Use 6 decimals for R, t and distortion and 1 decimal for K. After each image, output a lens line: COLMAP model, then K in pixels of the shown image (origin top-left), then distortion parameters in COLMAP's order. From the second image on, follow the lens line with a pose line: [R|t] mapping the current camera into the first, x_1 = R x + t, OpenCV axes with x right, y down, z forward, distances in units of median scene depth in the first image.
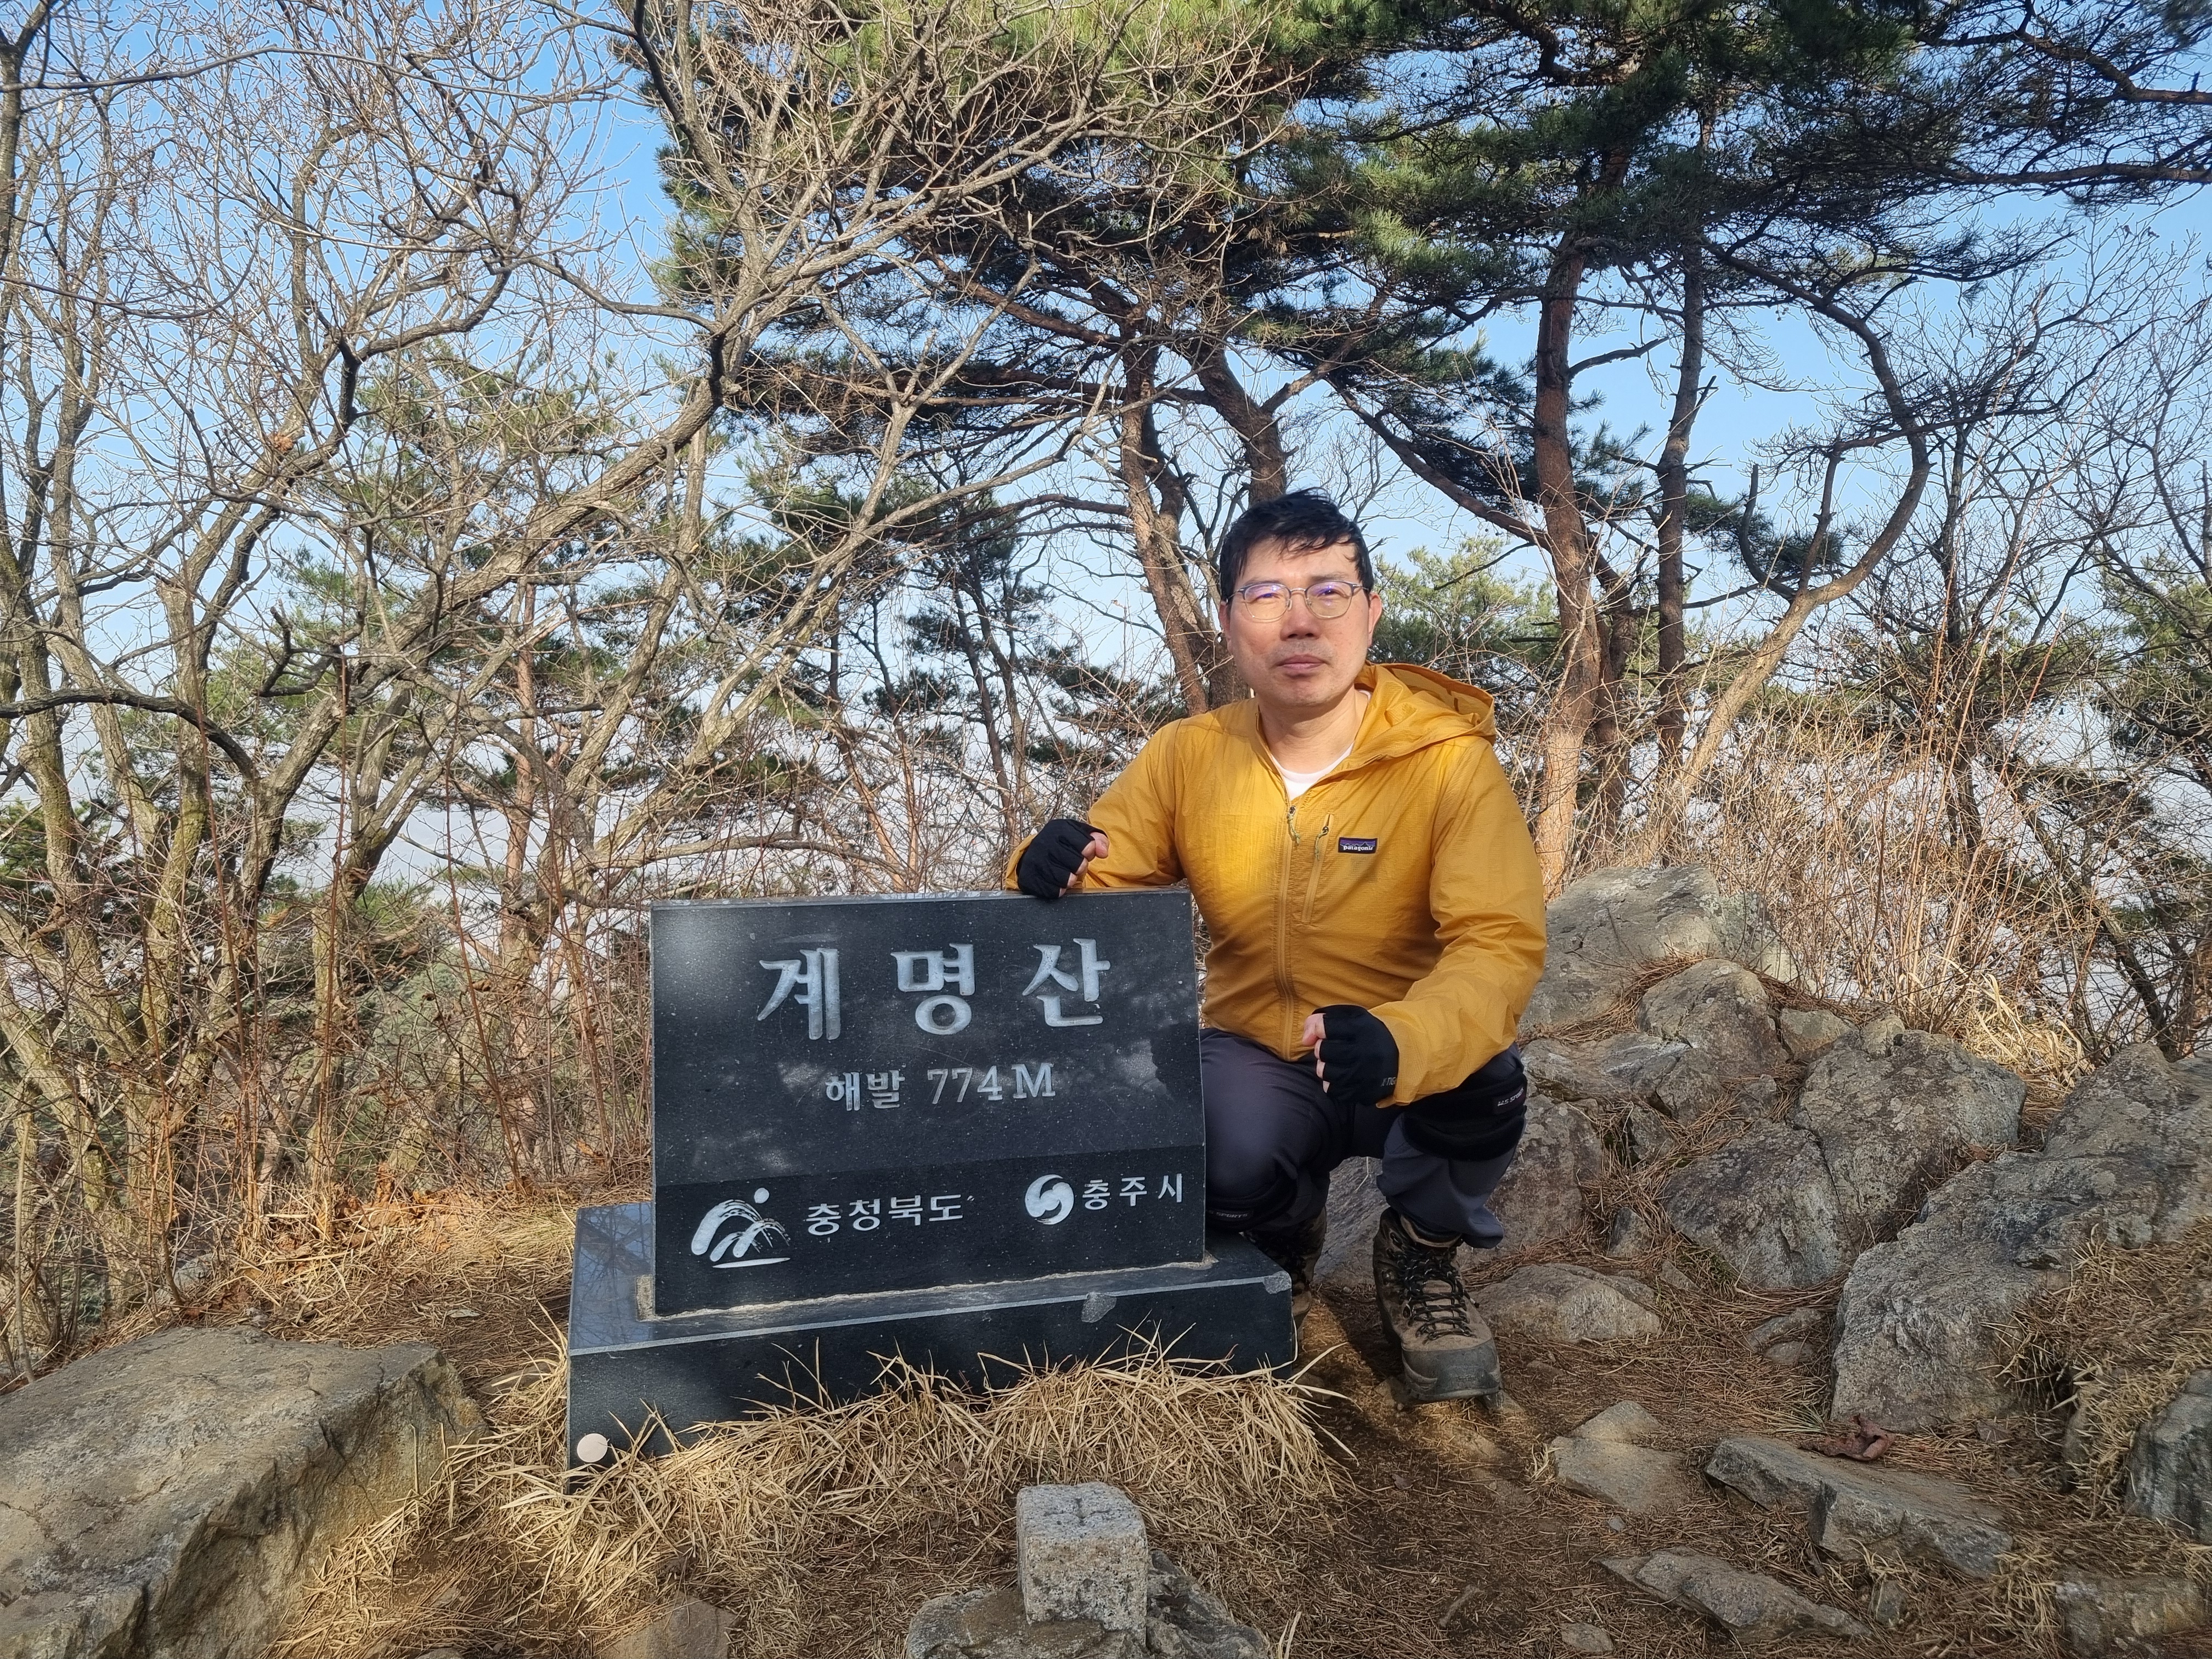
lens RADIAL K [[1661.2, 0, 1108.8], [0, 1661.2, 818.9], [0, 0, 1]] dist [0.067365, -0.047606]
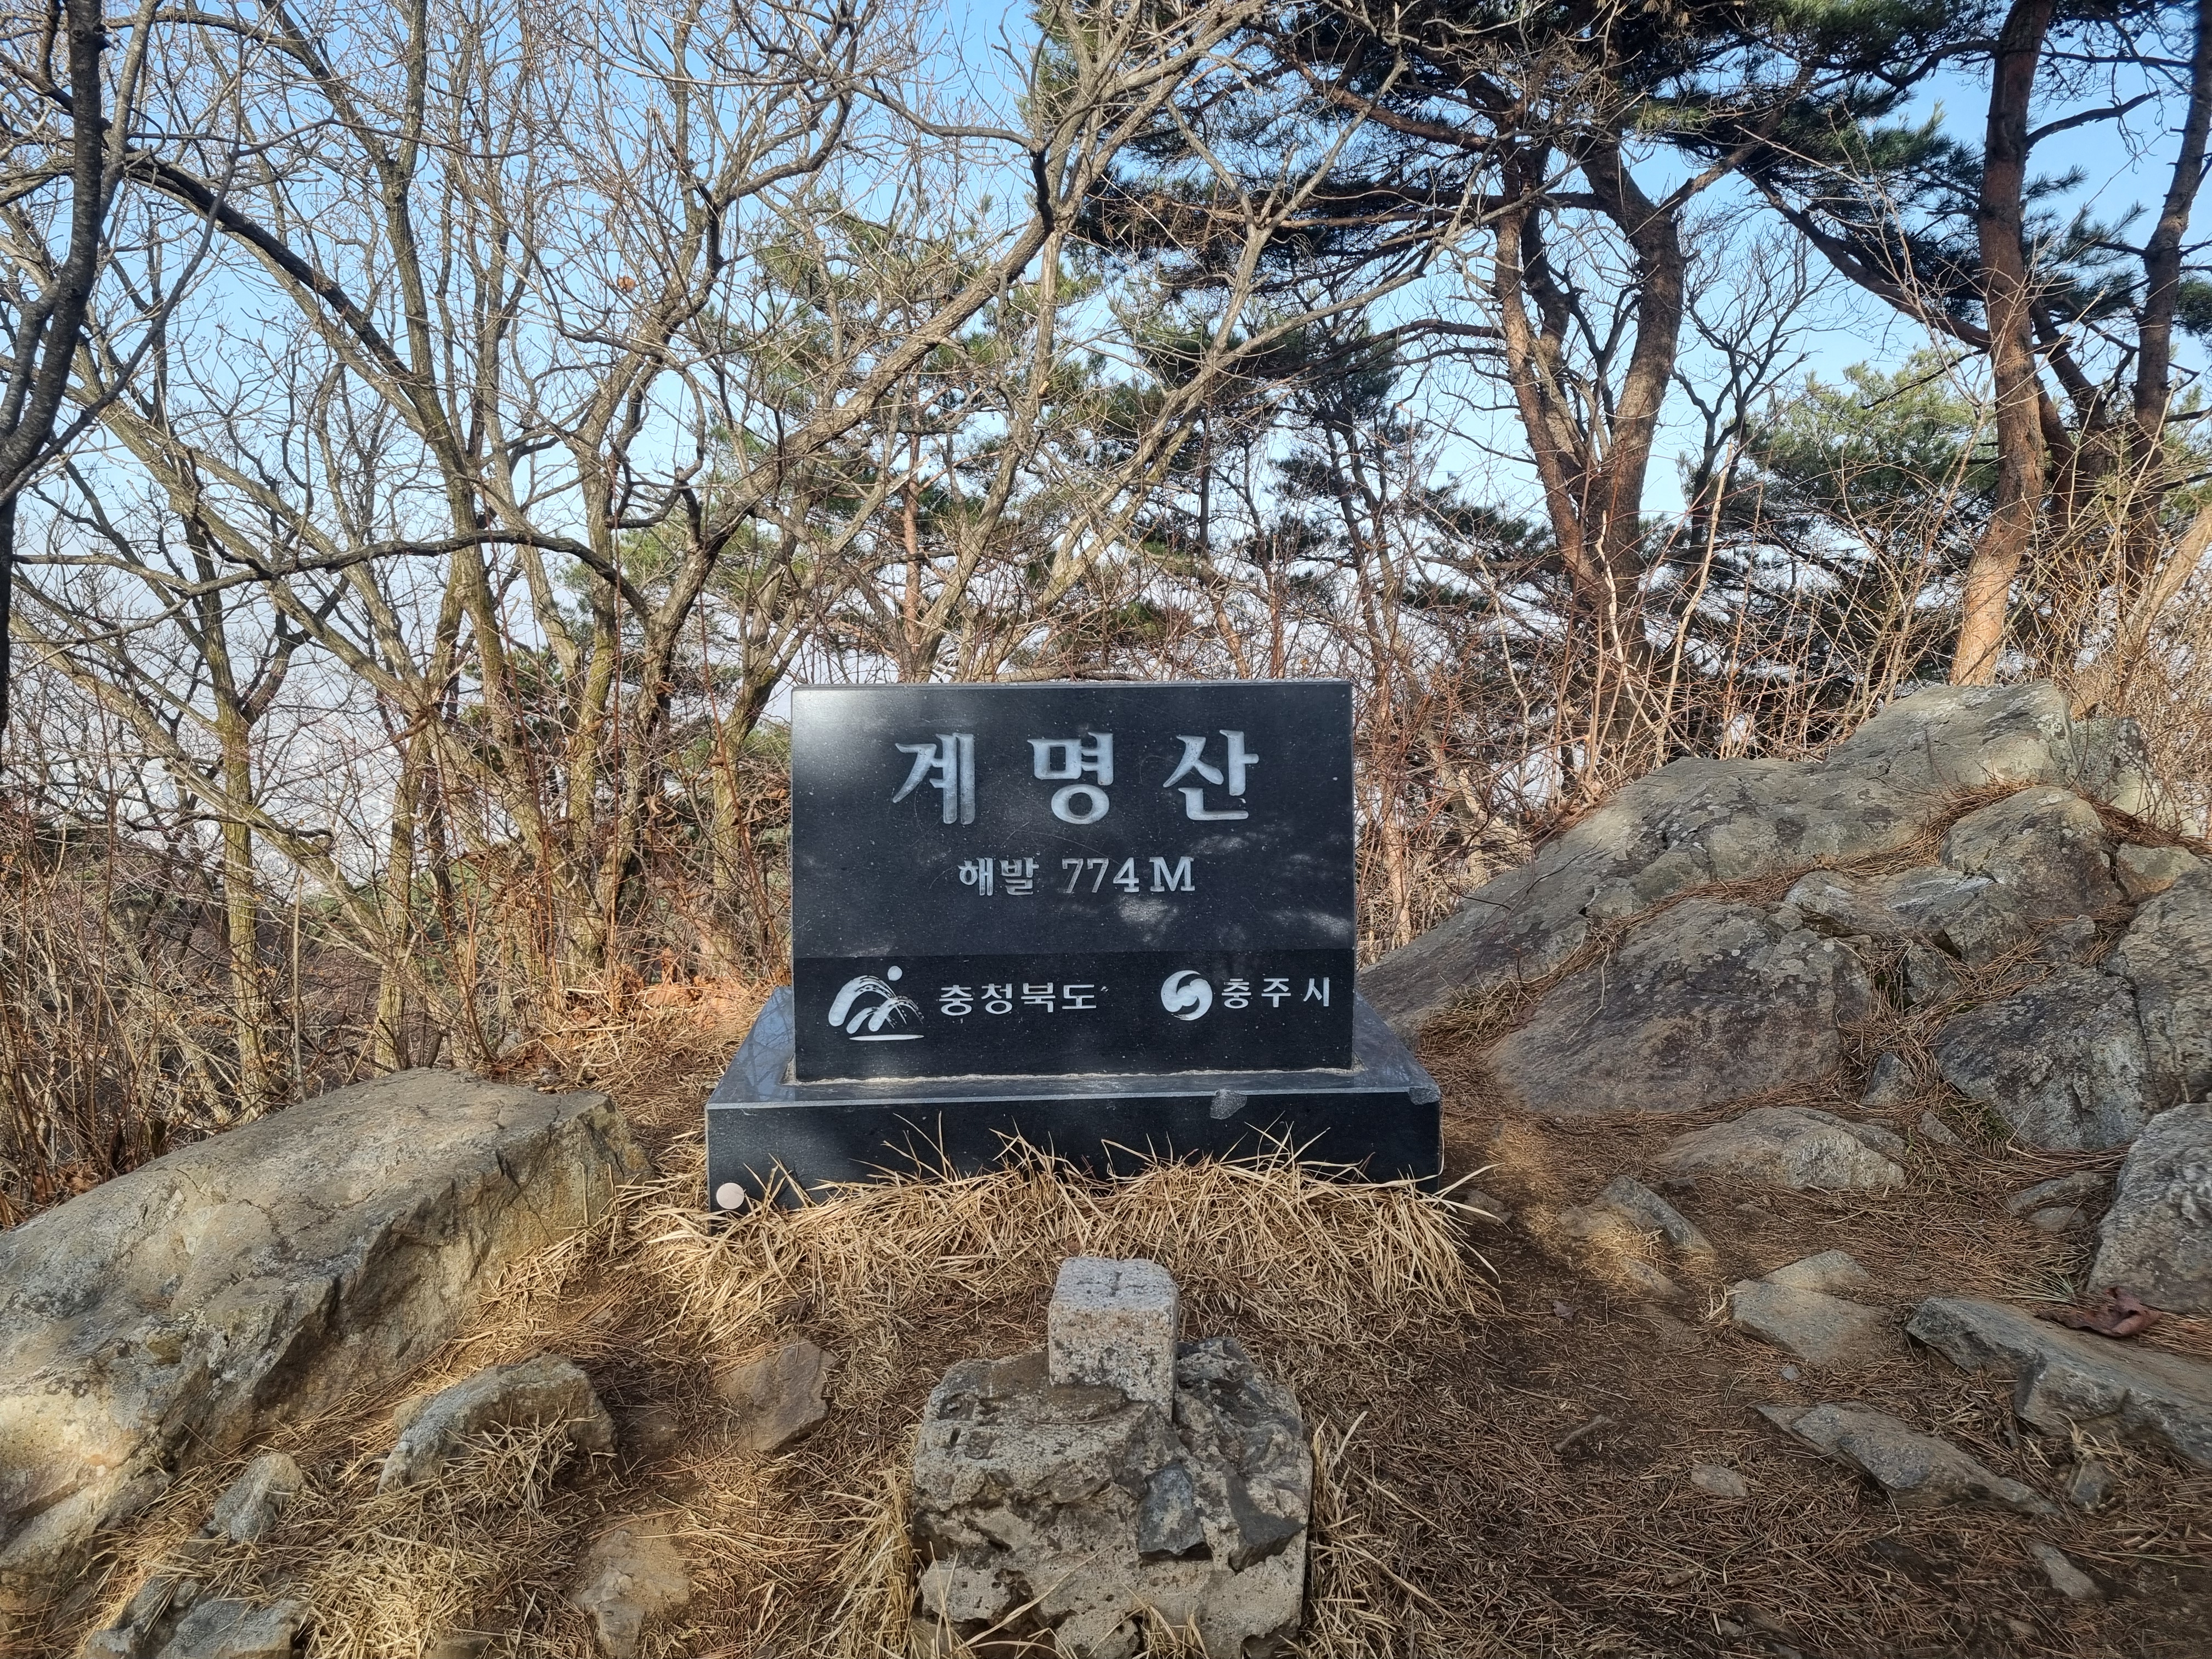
lens RADIAL K [[1653.5, 0, 1128.9], [0, 1653.5, 842.2], [0, 0, 1]] dist [0.074159, -0.056018]
pose [[0.972626, 0.028651, -0.230604, 0.101216], [-0.005811, 0.995058, 0.099122, 0.028545], [0.232304, -0.095068, 0.967986, 0.040861]]
